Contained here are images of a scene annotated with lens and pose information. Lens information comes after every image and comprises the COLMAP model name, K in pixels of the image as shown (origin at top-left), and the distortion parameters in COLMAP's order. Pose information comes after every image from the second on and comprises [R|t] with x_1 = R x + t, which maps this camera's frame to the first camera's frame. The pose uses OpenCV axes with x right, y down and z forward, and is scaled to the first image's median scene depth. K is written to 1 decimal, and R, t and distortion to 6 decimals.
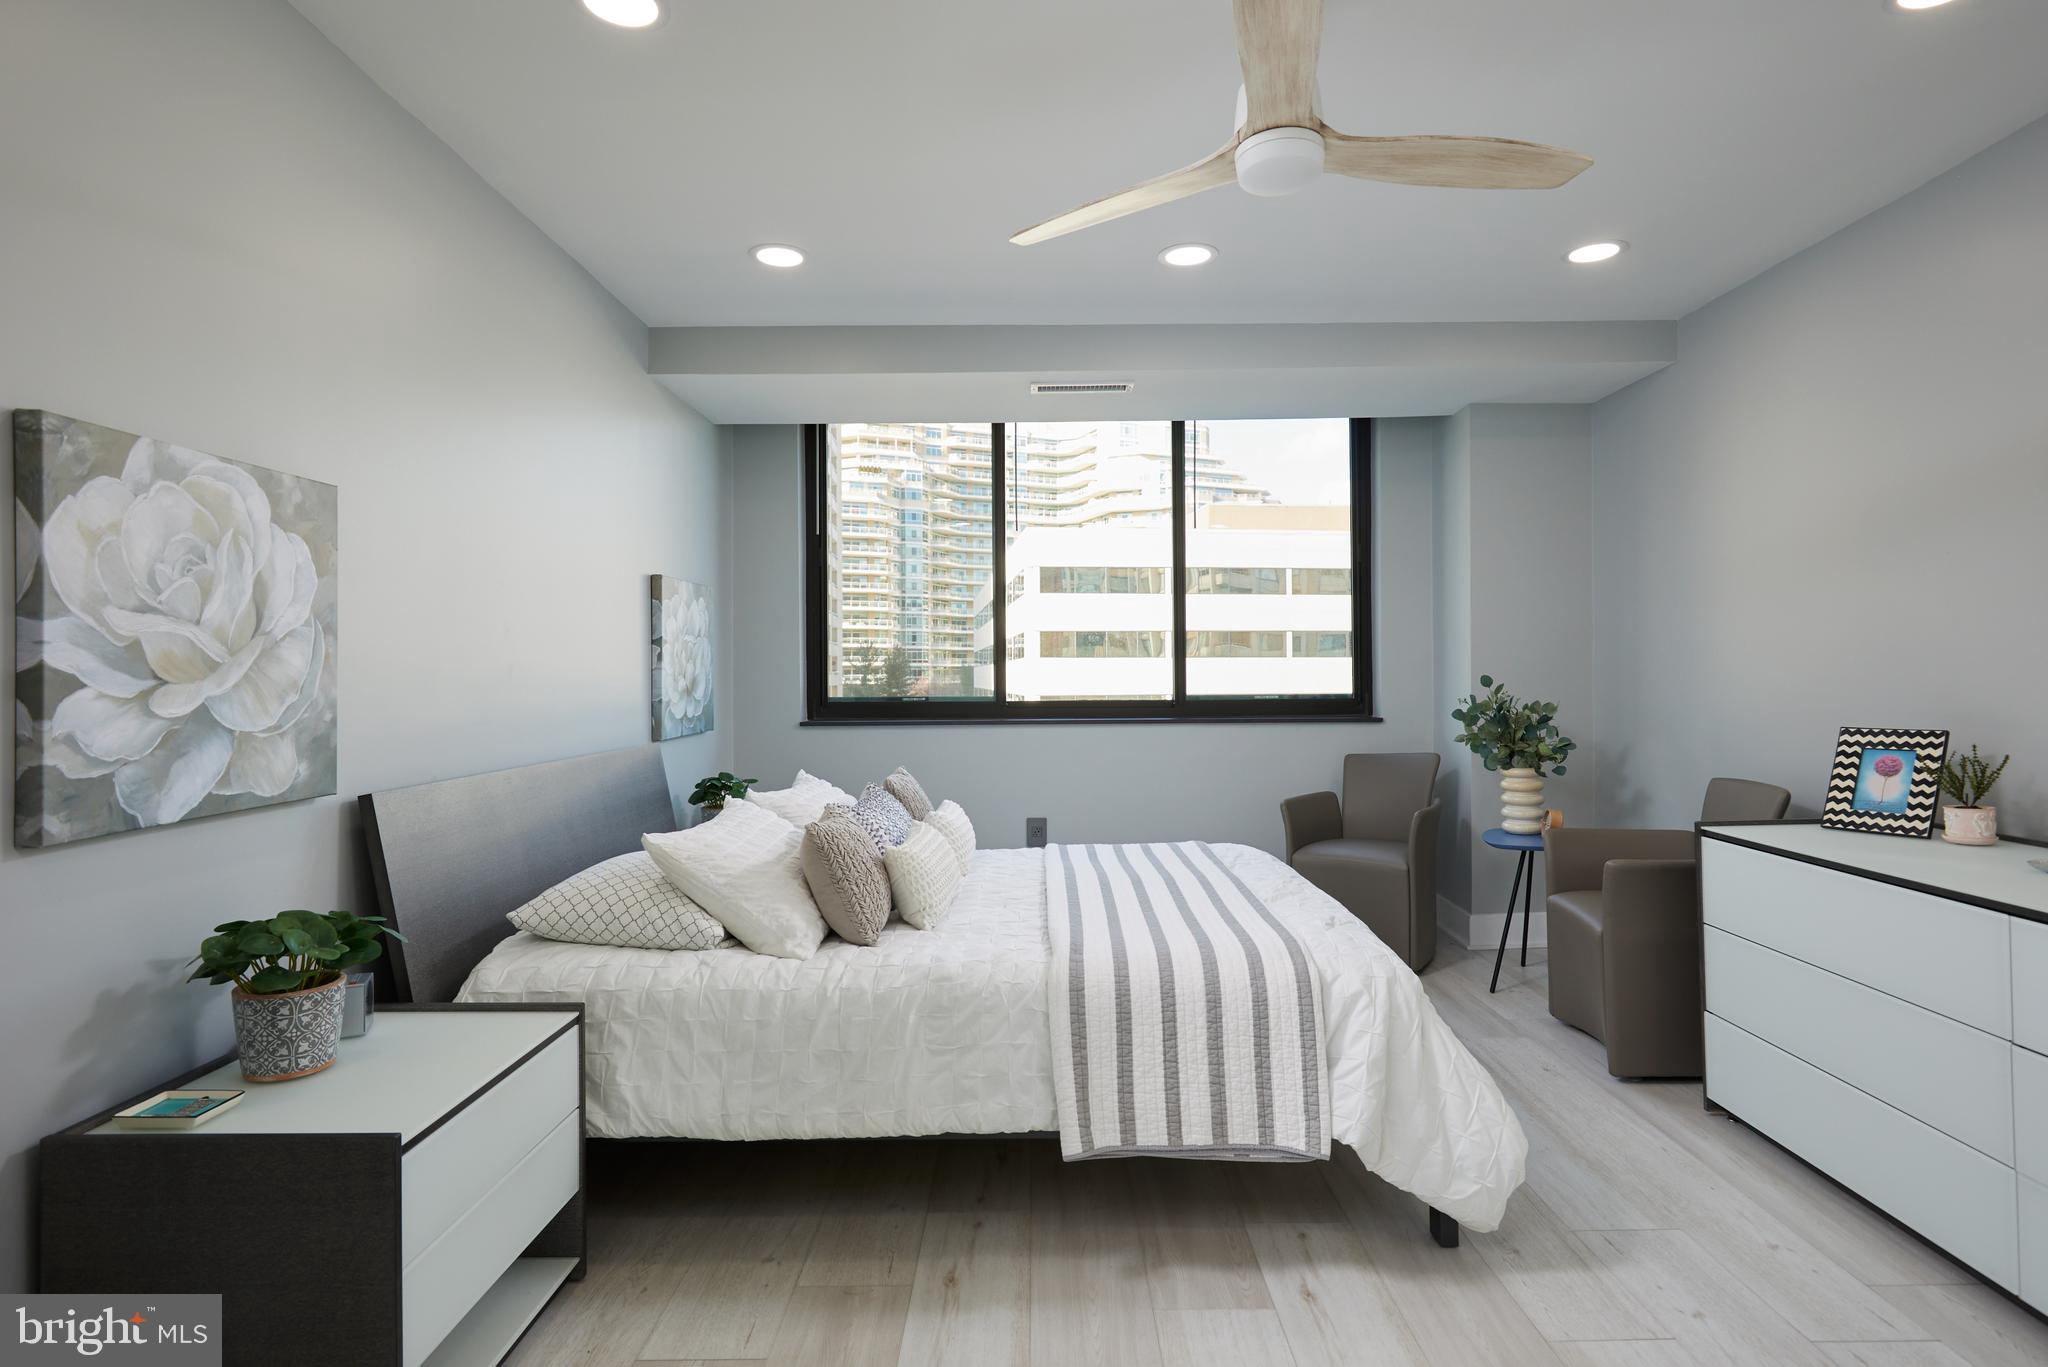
lens RADIAL K [[1050.0, 0, 1103.5], [0, 1050.0, 688.7], [0, 0, 1]] dist [0.020110, -0.000154]
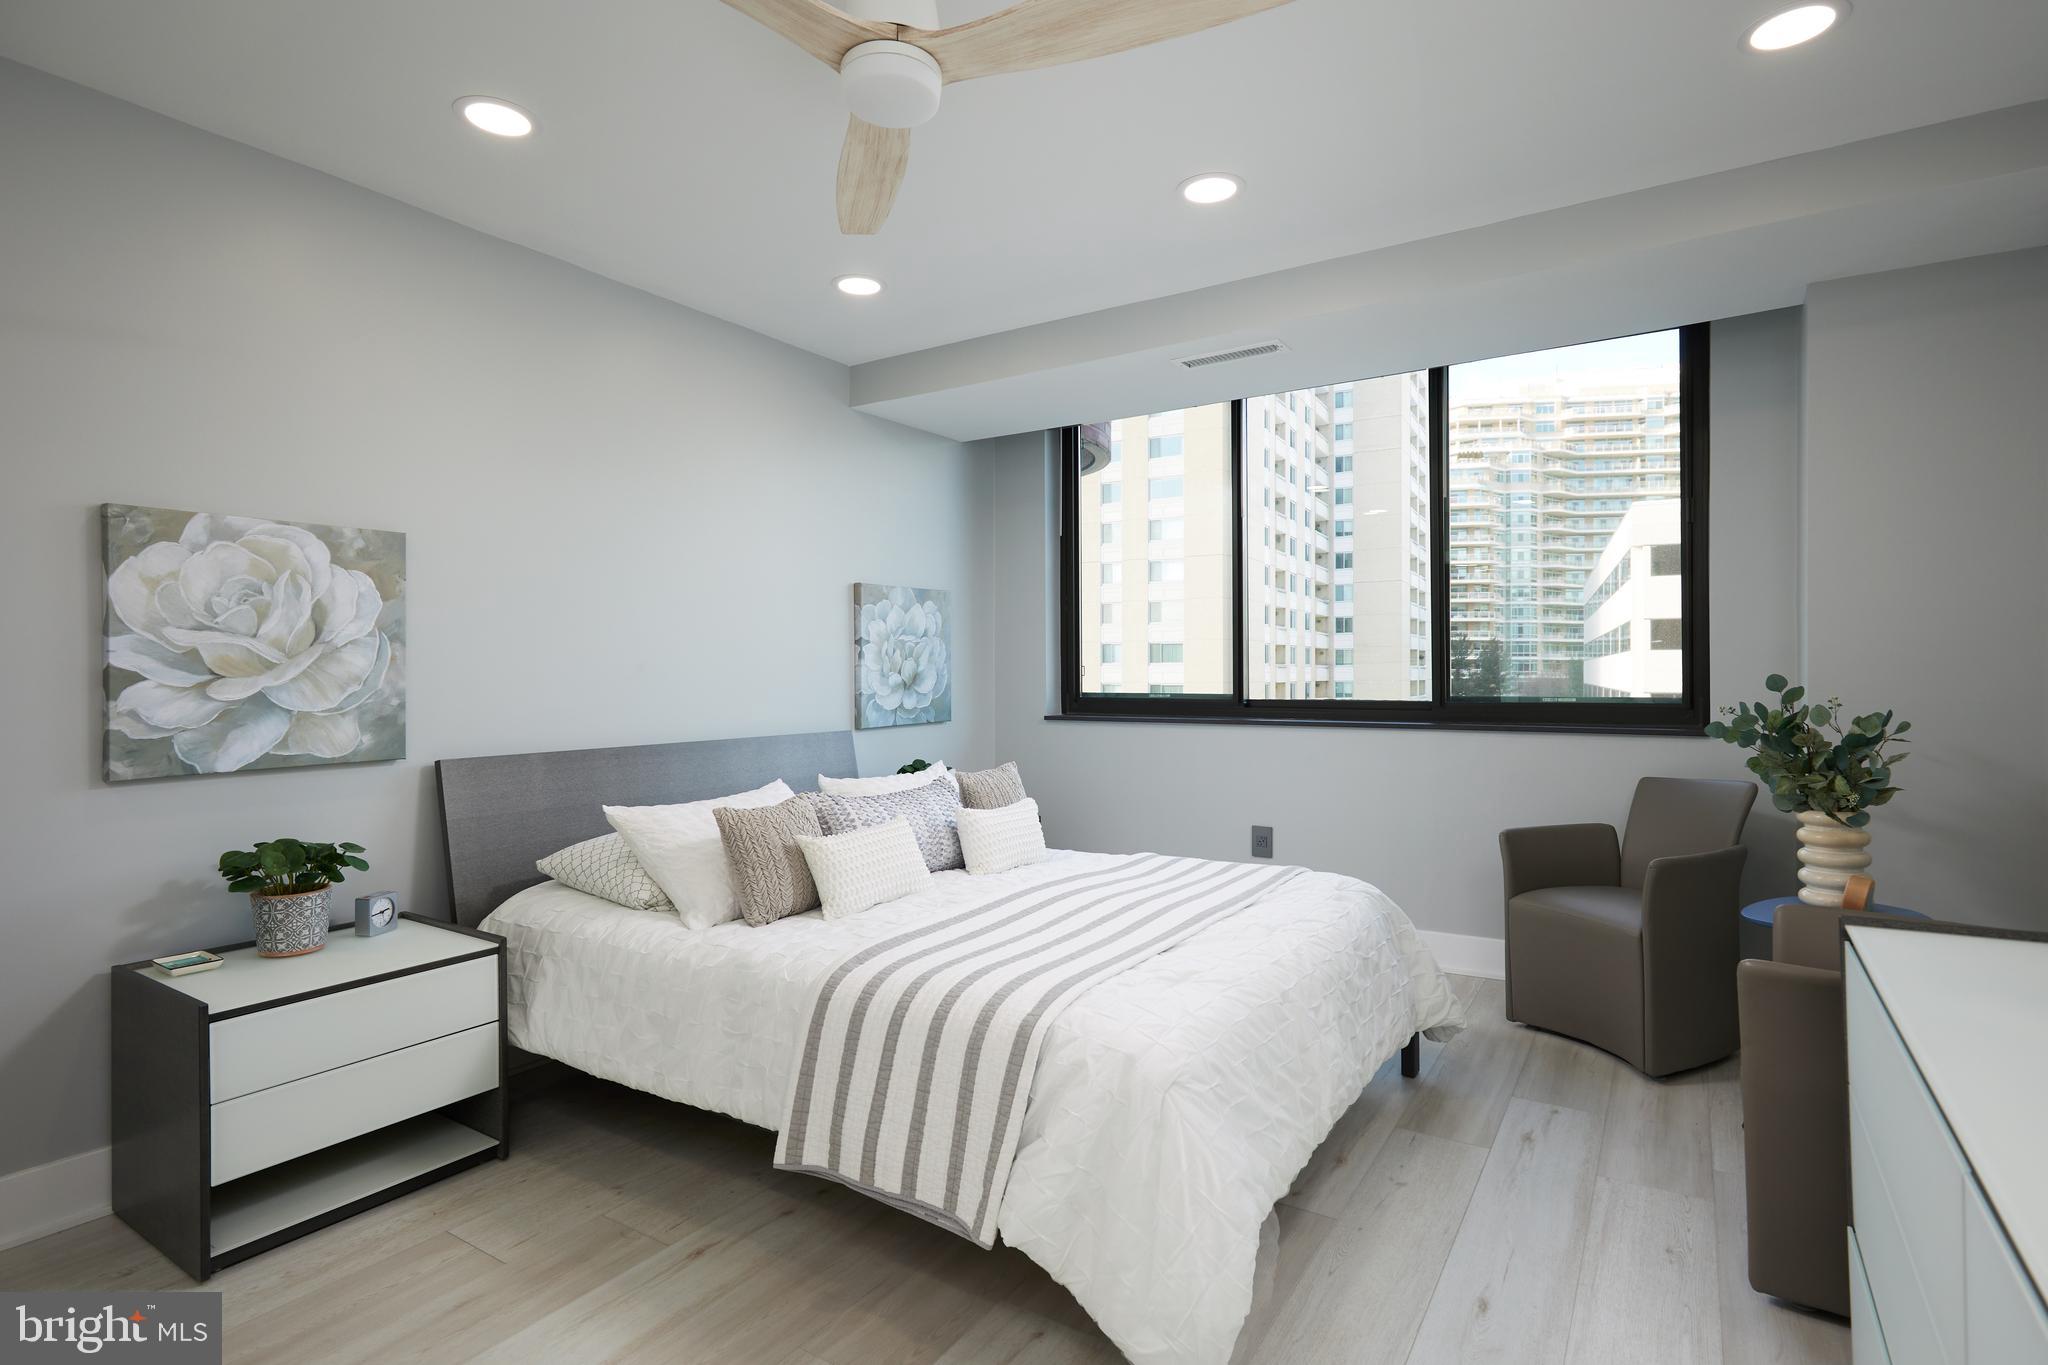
lens RADIAL K [[1050.0, 0, 1086.7], [0, 1050.0, 687.7], [0, 0, 1]] dist [0.020110, -0.000154]
pose [[0.832028, 0.010939, -0.554626, 0.727027], [-0.008659, 0.999940, 0.006733, -0.008671], [0.554666, -0.000800, 0.832073, 0.334735]]
